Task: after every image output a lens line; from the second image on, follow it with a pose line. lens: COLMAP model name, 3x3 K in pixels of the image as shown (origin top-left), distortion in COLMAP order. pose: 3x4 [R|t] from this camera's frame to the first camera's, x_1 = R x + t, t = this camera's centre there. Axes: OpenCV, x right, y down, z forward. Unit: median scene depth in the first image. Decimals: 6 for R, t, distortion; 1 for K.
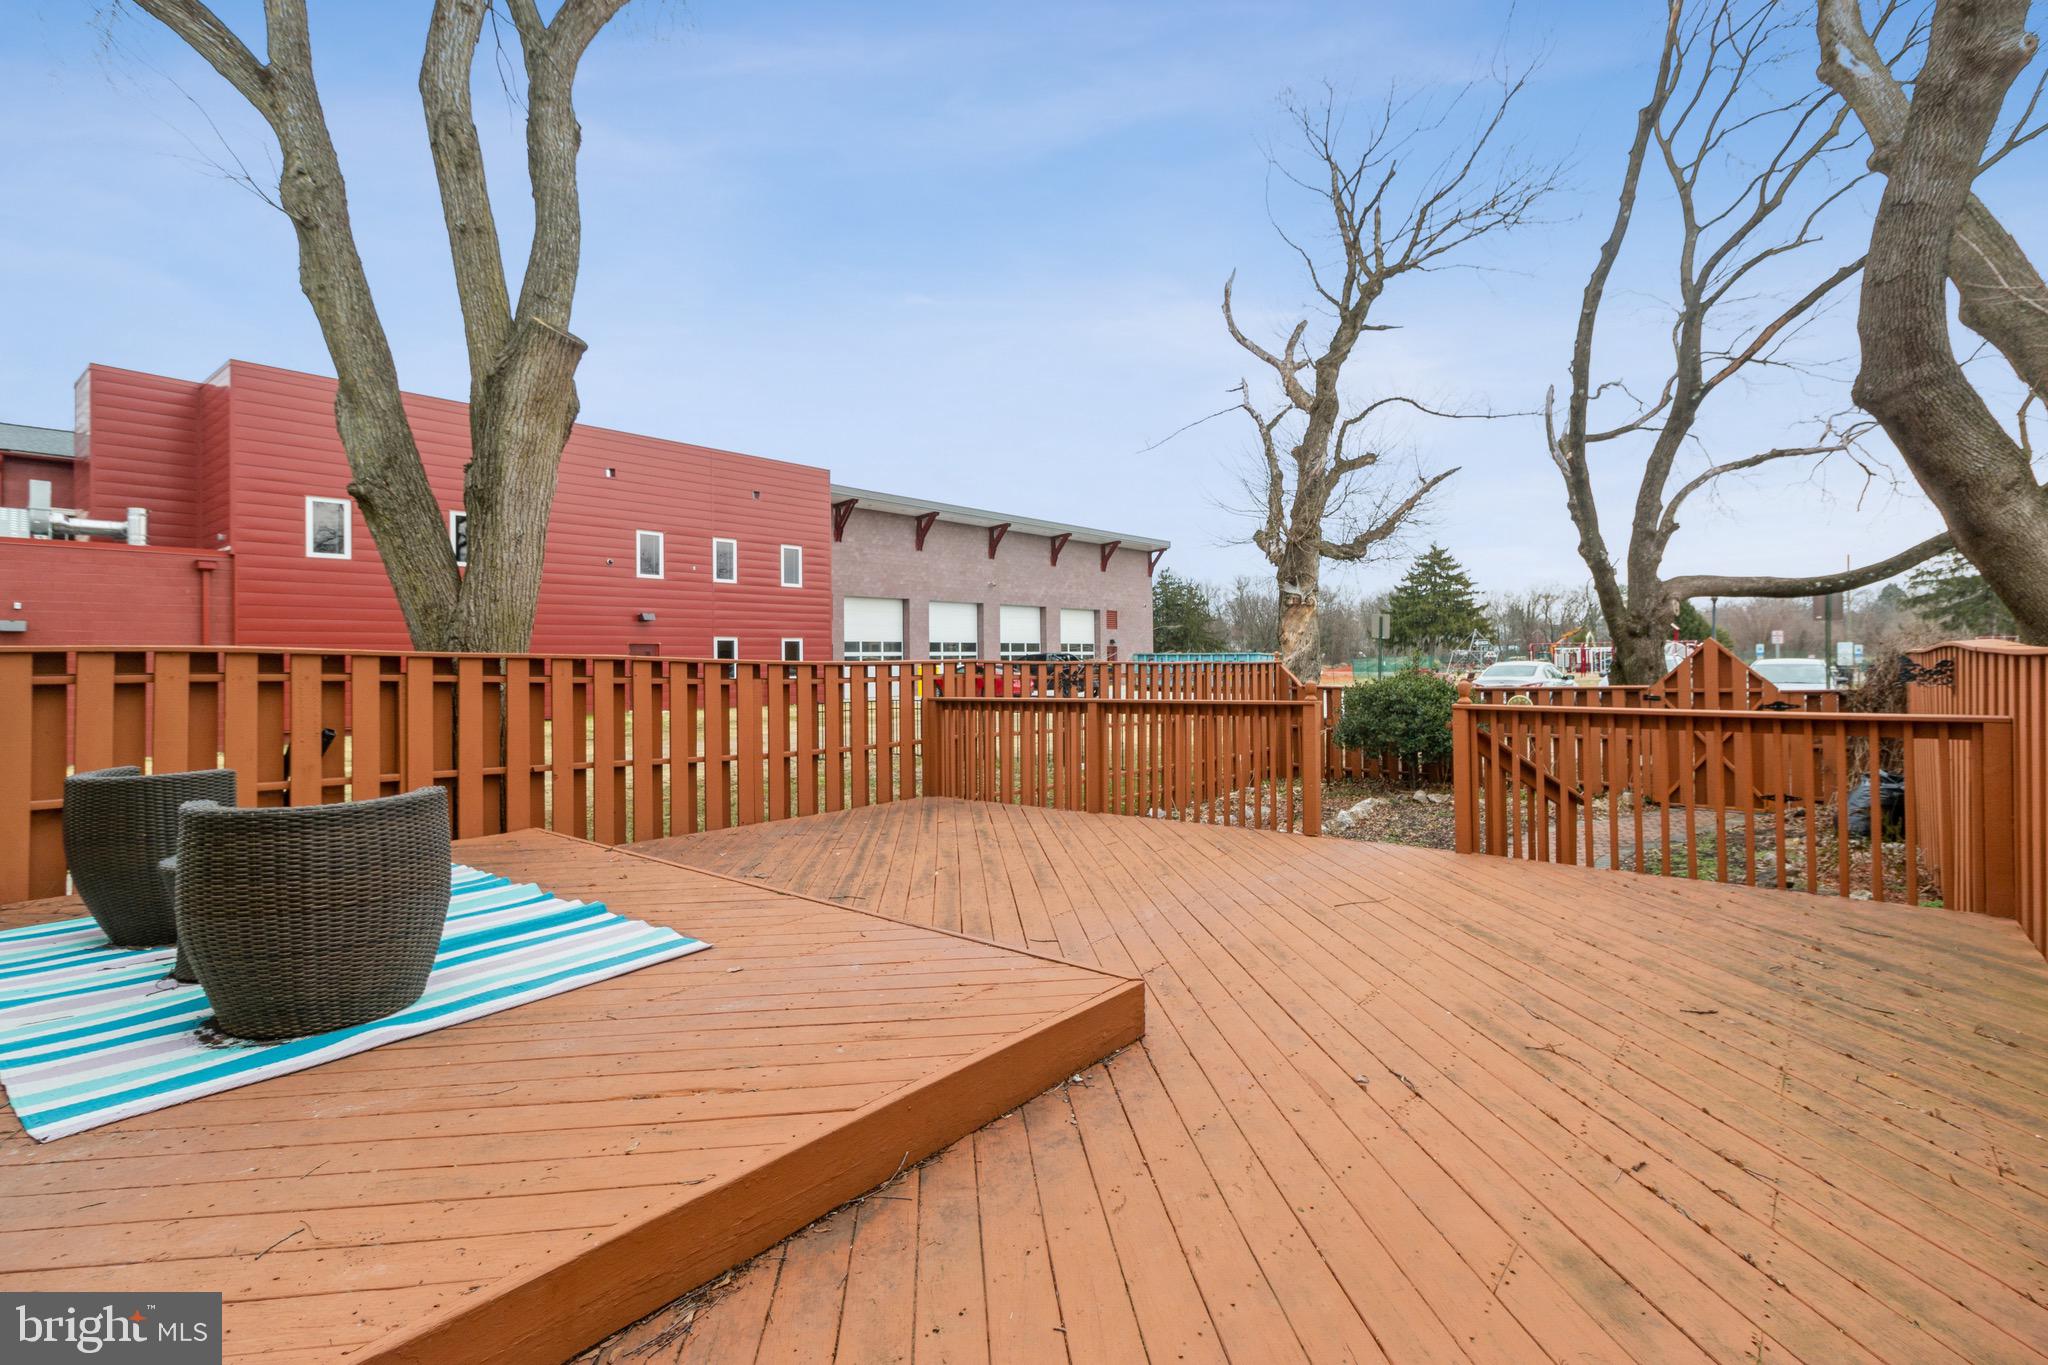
lens RADIAL K [[949.9, 0, 1027.7], [0, 949.9, 638.3], [0, 0, 1]] dist [0.004853, -0.000251]
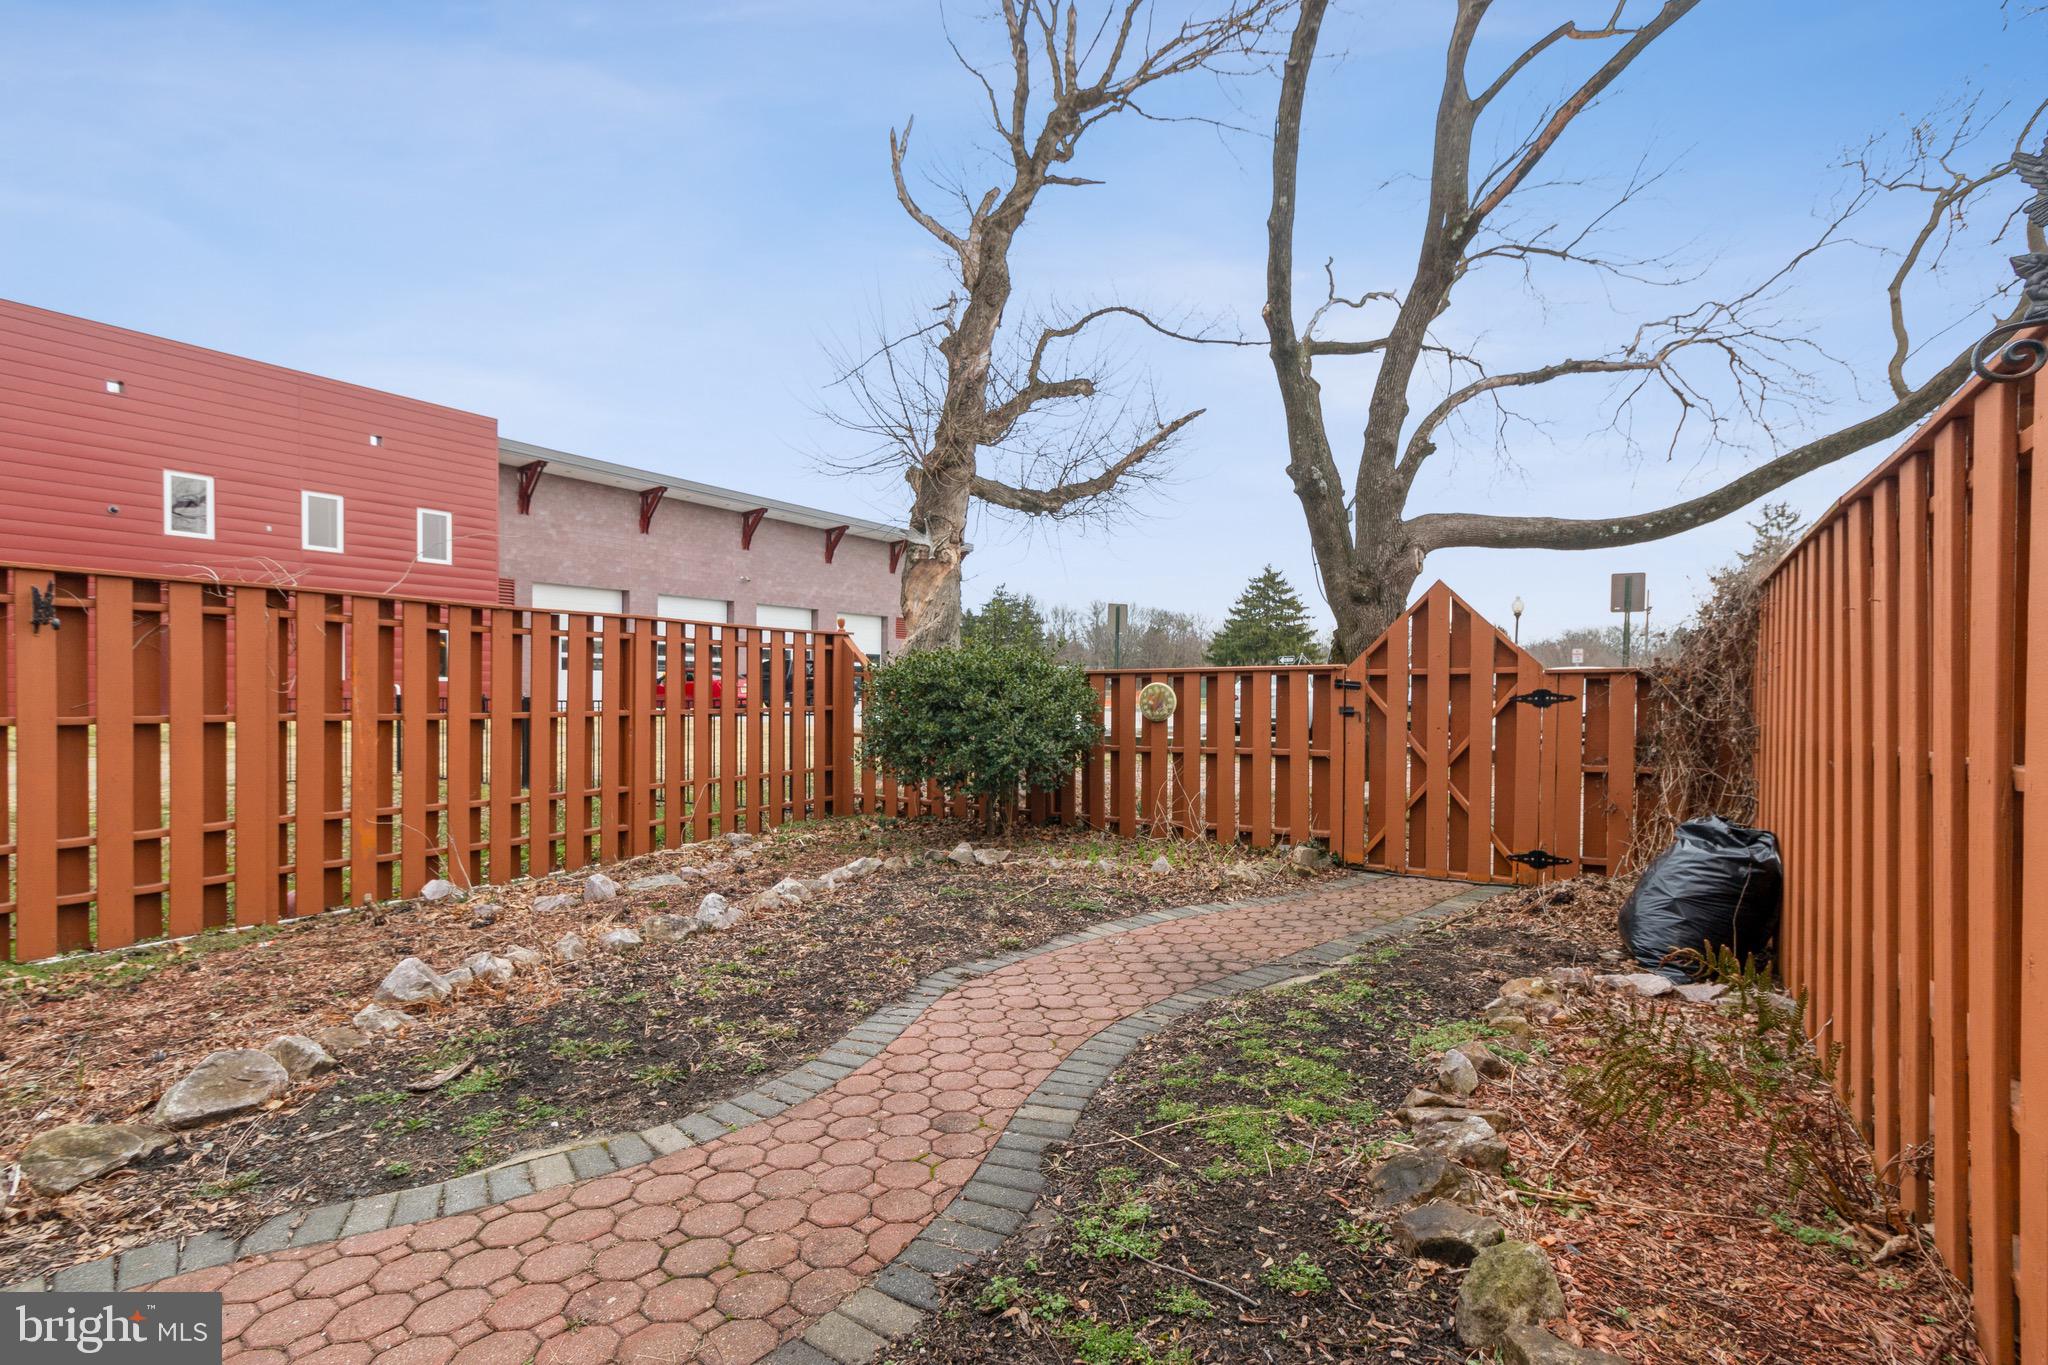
lens RADIAL K [[949.9, 0, 1024.0], [0, 949.9, 685.6], [0, 0, 1]] dist [0.004853, -0.000251]
pose [[0.991027, 0.018996, 0.132306, 0.247351], [-0.022114, 0.999510, 0.022136, 0.035298], [-0.131820, -0.024863, 0.990962, 0.291058]]
